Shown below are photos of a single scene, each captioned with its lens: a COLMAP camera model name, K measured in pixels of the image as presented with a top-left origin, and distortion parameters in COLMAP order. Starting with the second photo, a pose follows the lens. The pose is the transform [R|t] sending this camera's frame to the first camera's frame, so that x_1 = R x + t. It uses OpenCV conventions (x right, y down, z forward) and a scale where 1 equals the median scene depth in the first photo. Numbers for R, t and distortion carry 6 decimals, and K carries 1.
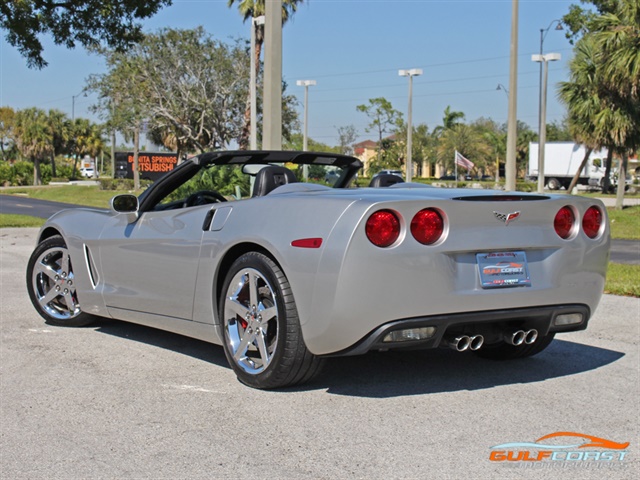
lens RADIAL K [[1117.4, 0, 318.2], [0, 1117.4, 219.9], [0, 0, 1]] dist [-0.031230, 0.000000]
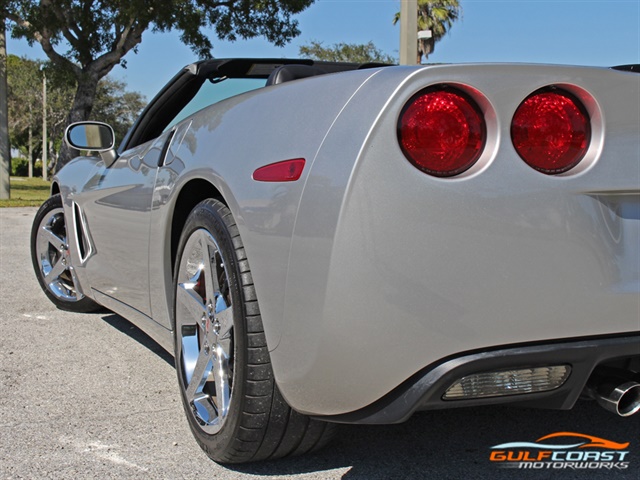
lens RADIAL K [[891.8, 0, 312.5], [0, 891.8, 229.3], [0, 0, 1]] dist [-0.078133, 0.000000]
pose [[0.983572, 0.009324, -0.180274, 0.016627], [-0.004942, 0.999682, 0.024744, 0.008530], [0.180448, -0.023446, 0.983305, 0.157138]]
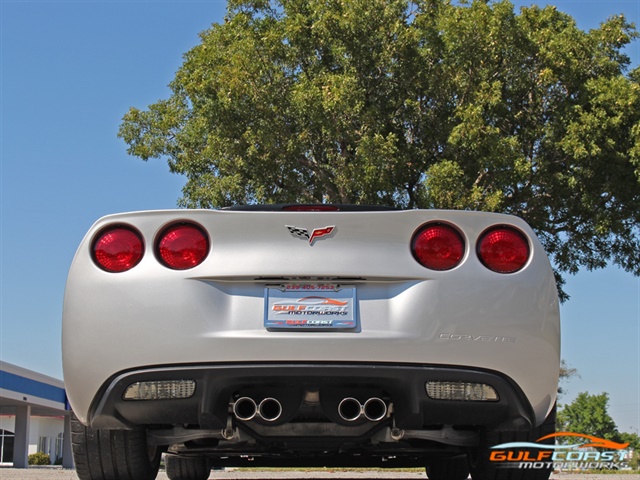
lens RADIAL K [[1198.0, 0, 315.5], [0, 1198.0, 241.3], [0, 0, 1]] dist [-0.023931, 0.000000]
pose [[0.828785, -0.102907, -0.550023, 0.149138], [-0.025728, 0.974897, -0.221166, 0.043378], [0.558976, 0.197450, 0.805332, 0.095621]]
